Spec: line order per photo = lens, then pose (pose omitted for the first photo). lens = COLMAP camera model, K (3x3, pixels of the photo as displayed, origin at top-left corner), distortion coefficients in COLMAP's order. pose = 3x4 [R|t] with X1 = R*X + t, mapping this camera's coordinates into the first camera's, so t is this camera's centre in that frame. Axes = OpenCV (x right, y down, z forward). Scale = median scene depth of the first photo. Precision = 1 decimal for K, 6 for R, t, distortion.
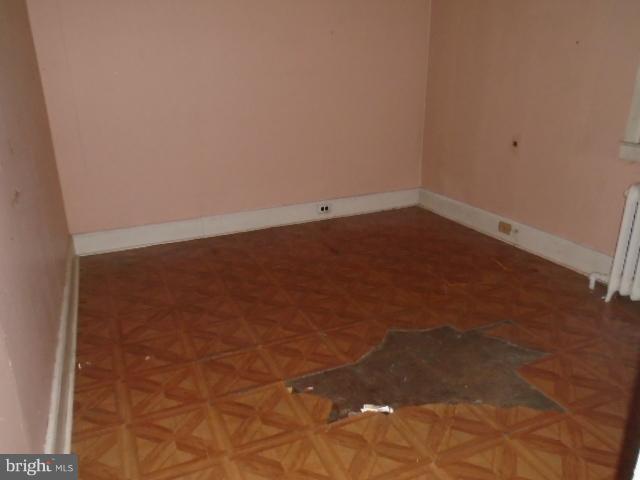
lens RADIAL K [[495.6, 0, 314.1], [0, 495.6, 235.6], [0, 0, 1]] dist [-0.005164, 0.003510]
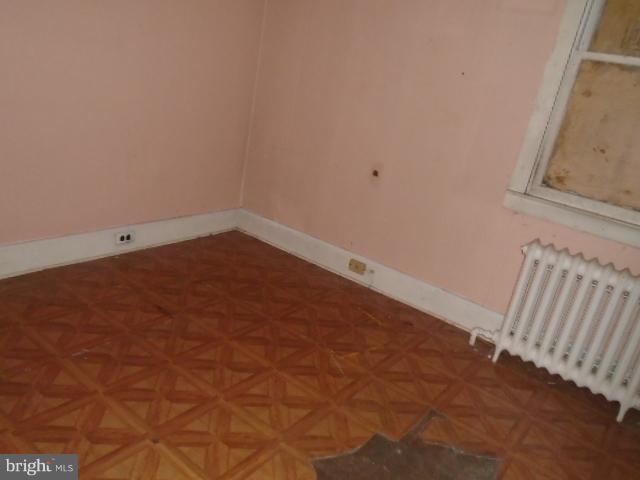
lens RADIAL K [[495.6, 0, 316.5], [0, 495.6, 243.1], [0, 0, 1]] dist [-0.005164, 0.003510]
pose [[0.855840, -0.014632, 0.517034, -0.134320], [-0.009860, 0.998957, 0.044591, -0.097785], [-0.517147, -0.043261, 0.854802, 0.292462]]
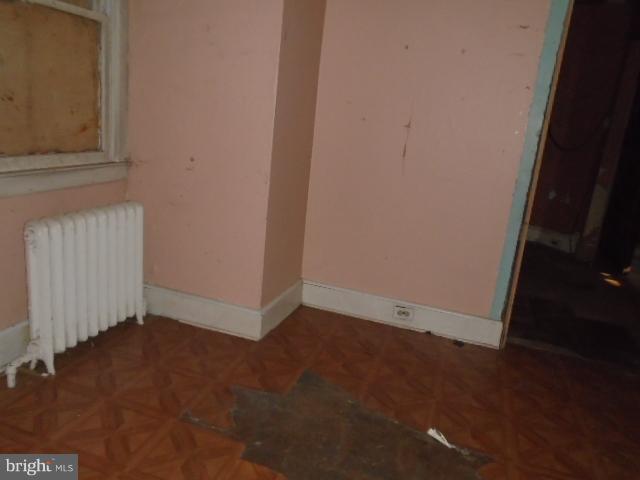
lens RADIAL K [[495.6, 0, 321.7], [0, 495.6, 244.4], [0, 0, 1]] dist [-0.005164, 0.003510]
pose [[-0.753287, -0.227450, 0.617110, -0.118582], [0.133711, 0.865739, 0.482305, -0.273391], [-0.643957, 0.445829, -0.621737, 0.853595]]
